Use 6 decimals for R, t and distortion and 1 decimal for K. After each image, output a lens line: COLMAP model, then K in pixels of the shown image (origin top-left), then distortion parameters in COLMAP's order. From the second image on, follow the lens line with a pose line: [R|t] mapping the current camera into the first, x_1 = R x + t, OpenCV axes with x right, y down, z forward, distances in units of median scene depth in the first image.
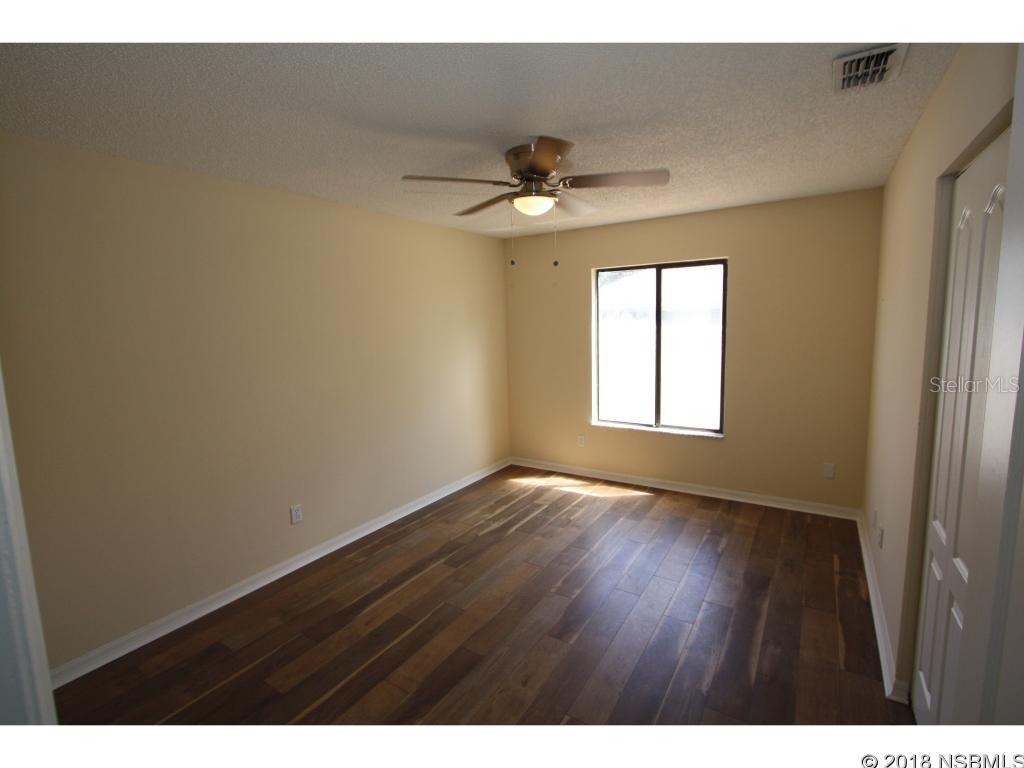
lens RADIAL K [[472.2, 0, 512.6], [0, 472.2, 374.0], [0, 0, 1]] dist [-0.001185, -0.000145]
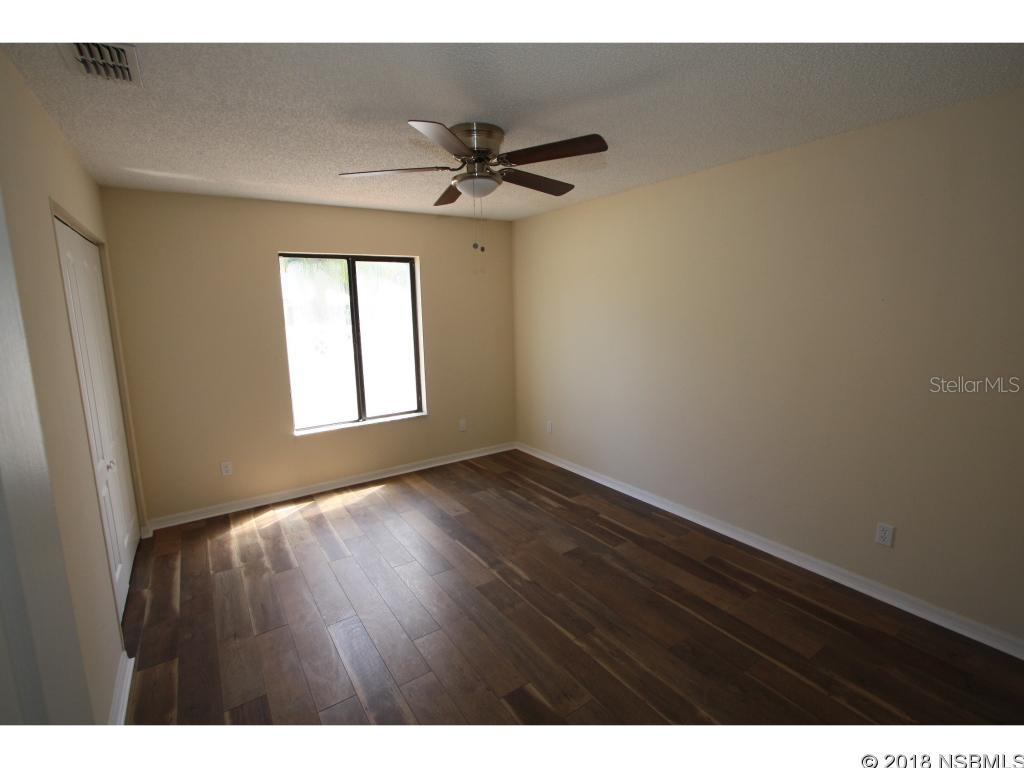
lens RADIAL K [[488.1, 0, 517.0], [0, 488.1, 383.4], [0, 0, 1]] dist [-0.009551, -0.000072]
pose [[0.393224, -0.130487, 0.910136, -0.506406], [0.118756, 0.988795, 0.090456, -0.021354], [-0.911741, 0.072515, 0.404314, 0.293288]]
